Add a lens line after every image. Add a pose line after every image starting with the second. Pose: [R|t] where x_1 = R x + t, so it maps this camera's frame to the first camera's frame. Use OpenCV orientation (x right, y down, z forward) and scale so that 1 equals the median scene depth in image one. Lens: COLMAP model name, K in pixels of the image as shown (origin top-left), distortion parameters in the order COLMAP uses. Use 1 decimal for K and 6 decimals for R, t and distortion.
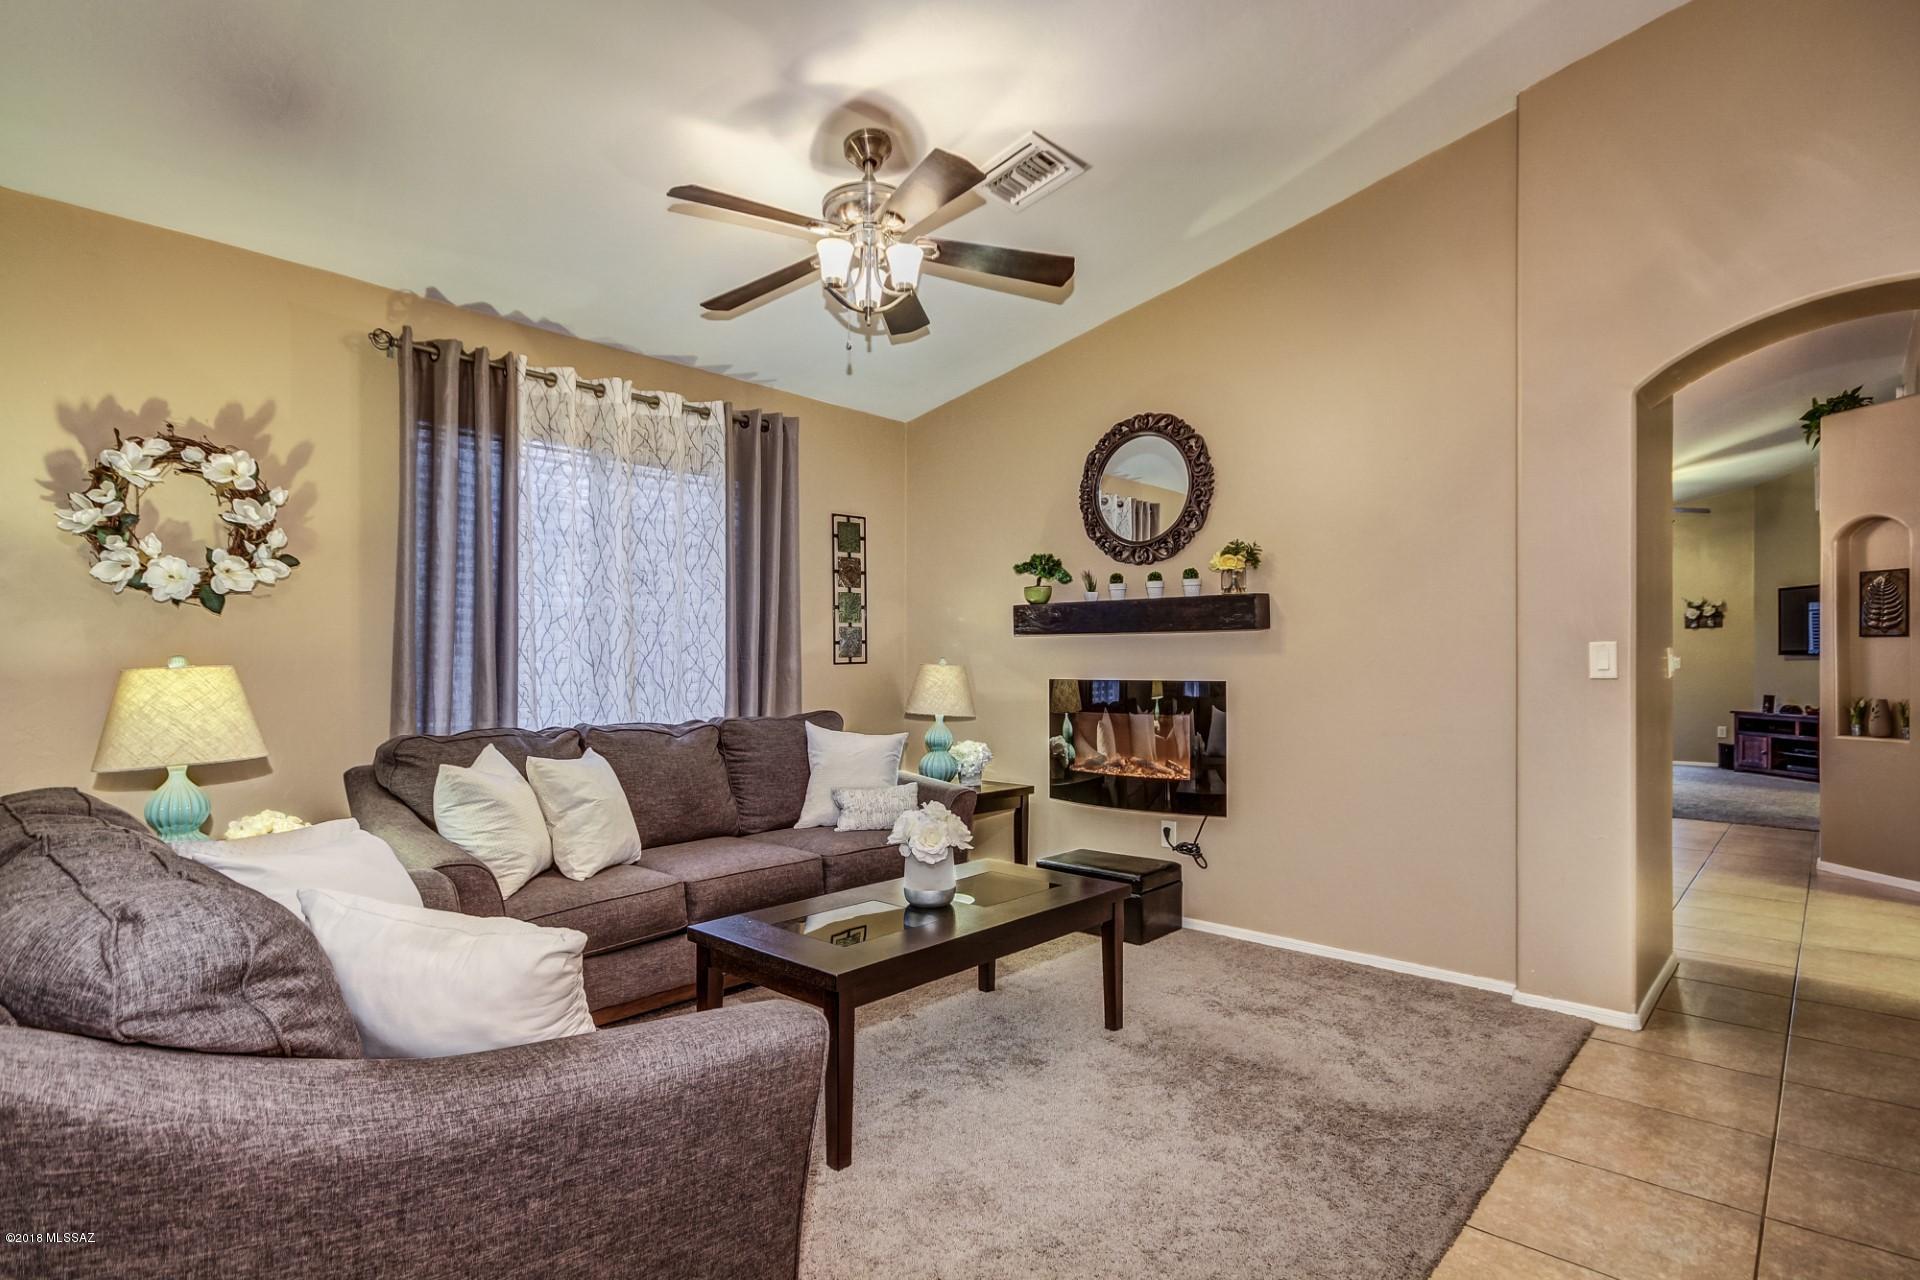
lens RADIAL K [[971.3, 0, 962.9], [0, 971.3, 657.0], [0, 0, 1]] dist [0.009808, -0.000411]
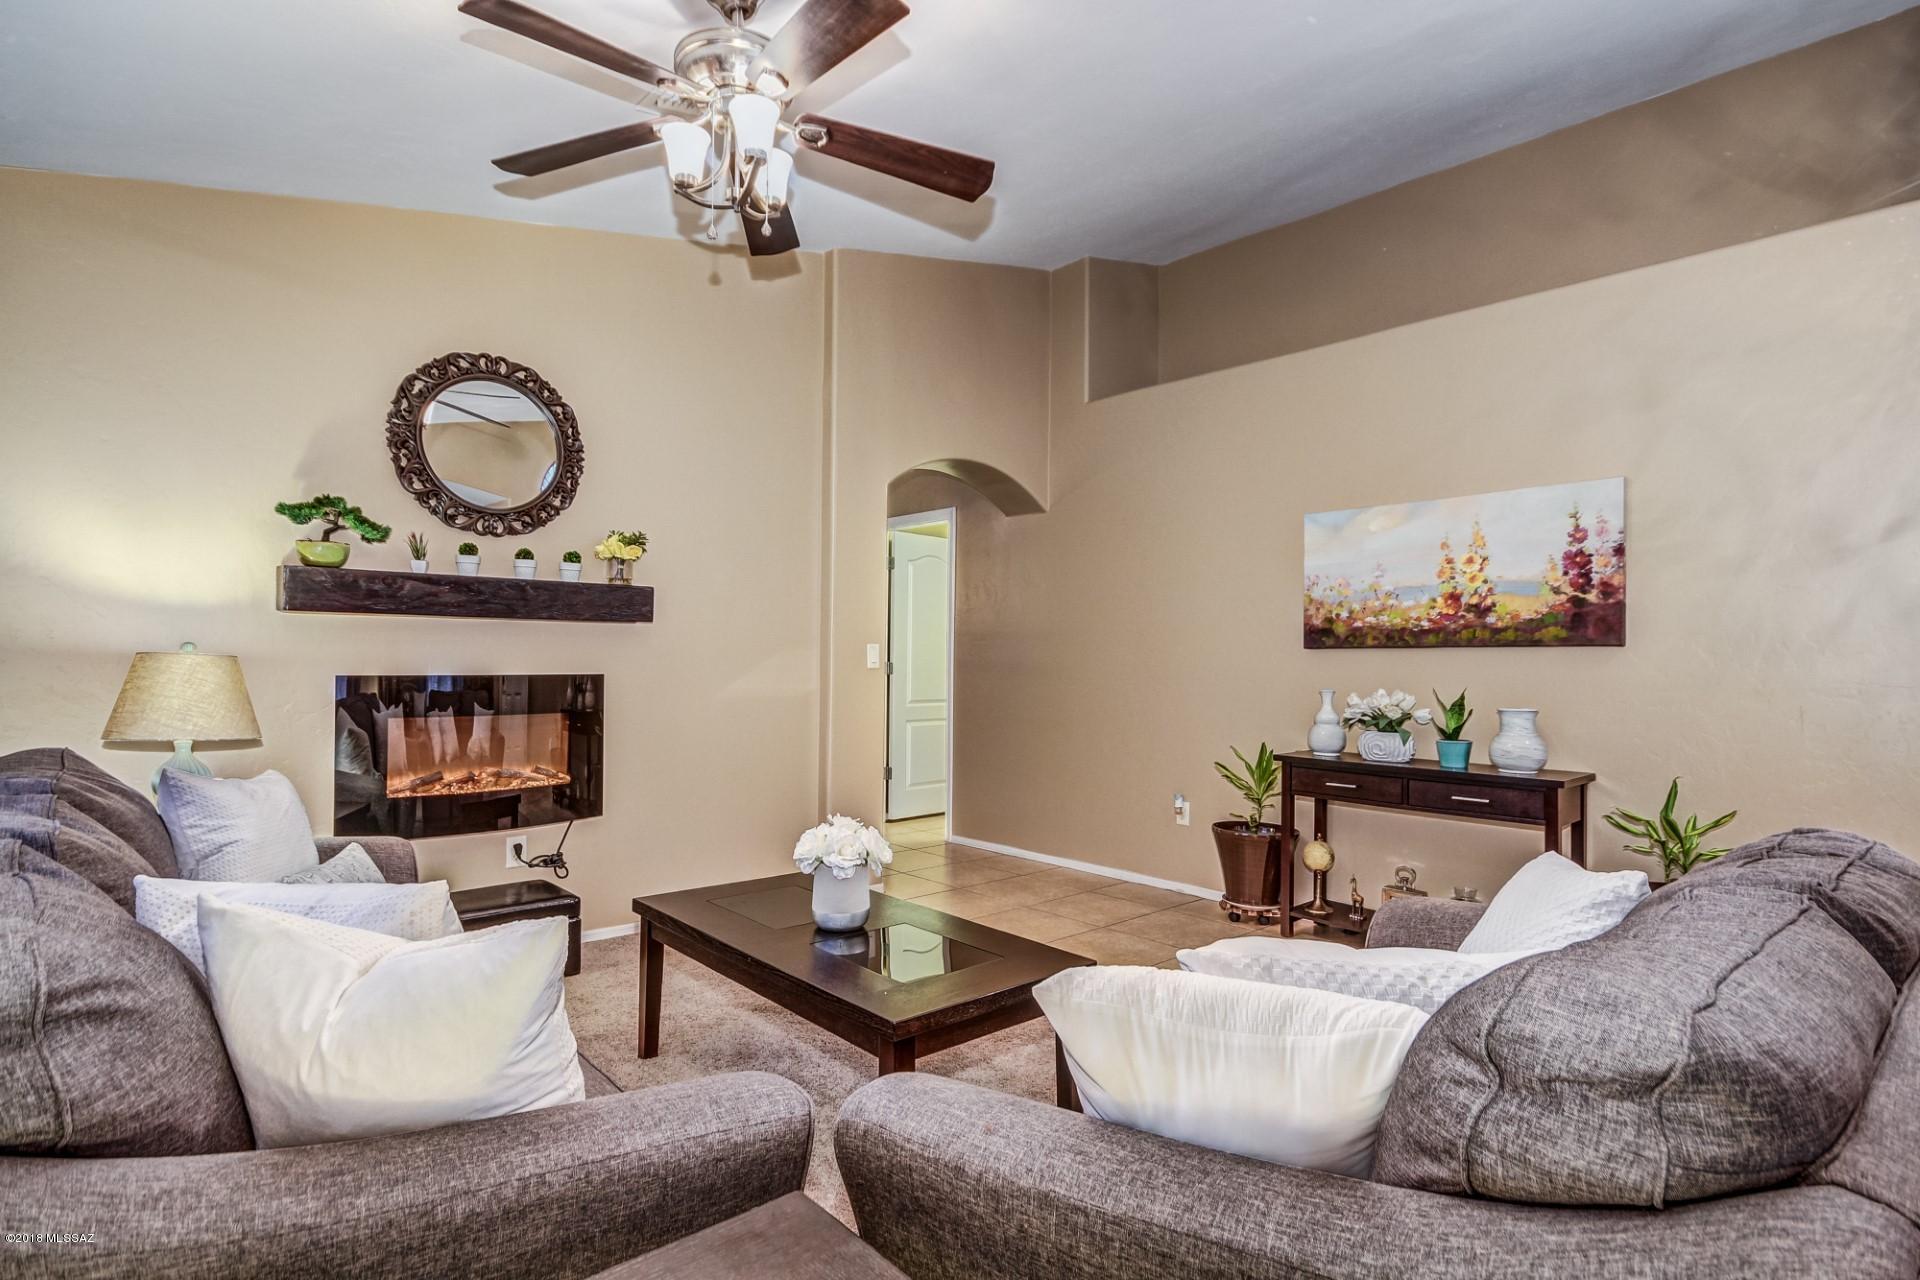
lens RADIAL K [[971.3, 0, 962.9], [0, 971.3, 657.0], [0, 0, 1]] dist [0.009808, -0.000411]
pose [[0.147714, -0.003316, 0.989025, -0.591076], [-0.023432, 0.999702, 0.006851, -0.006563], [-0.988752, -0.024187, 0.147592, 0.482825]]
